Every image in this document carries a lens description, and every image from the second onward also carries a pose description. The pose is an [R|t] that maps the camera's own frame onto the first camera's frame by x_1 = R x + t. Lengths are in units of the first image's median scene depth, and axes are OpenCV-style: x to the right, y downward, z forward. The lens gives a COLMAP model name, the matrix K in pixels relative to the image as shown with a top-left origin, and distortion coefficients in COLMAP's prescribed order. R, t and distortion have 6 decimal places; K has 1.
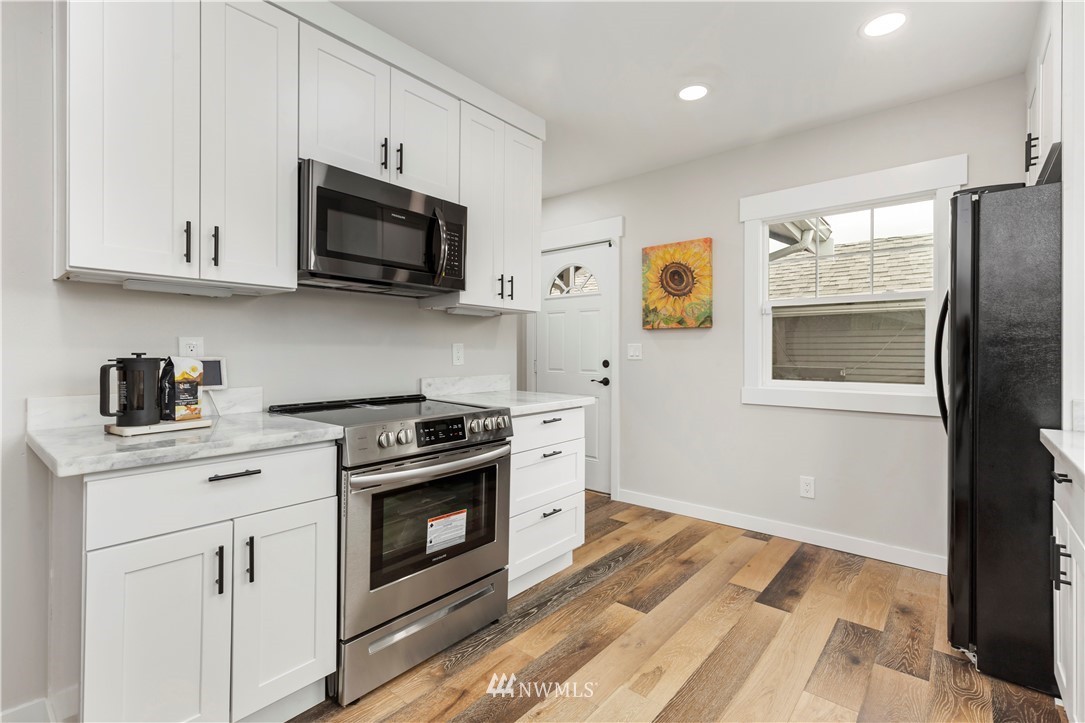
lens RADIAL K [[494.4, 0, 542.5], [0, 494.4, 354.6], [0, 0, 1]] dist [0.005709, 0.000369]
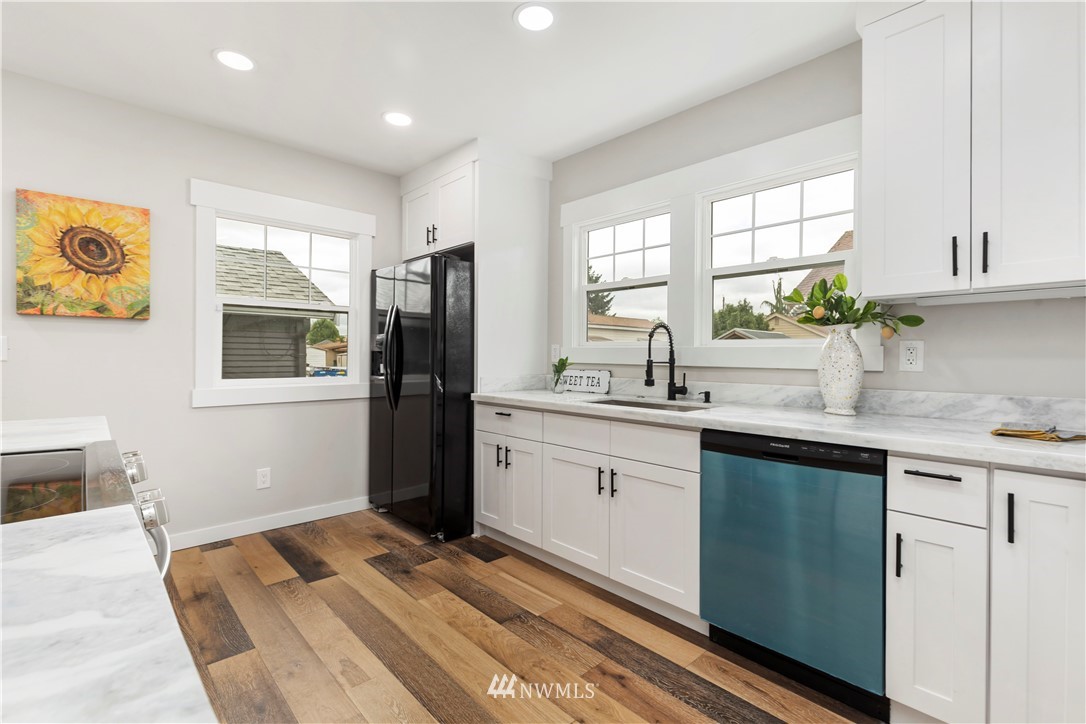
lens RADIAL K [[490.5, 0, 536.2], [0, 490.5, 357.2], [0, 0, 1]] dist [0.004163, 0.000203]
pose [[0.120723, -0.005603, 0.992670, -0.415838], [0.000257, 0.999984, 0.005613, 0.002840], [-0.992686, -0.000423, 0.120722, 0.283026]]
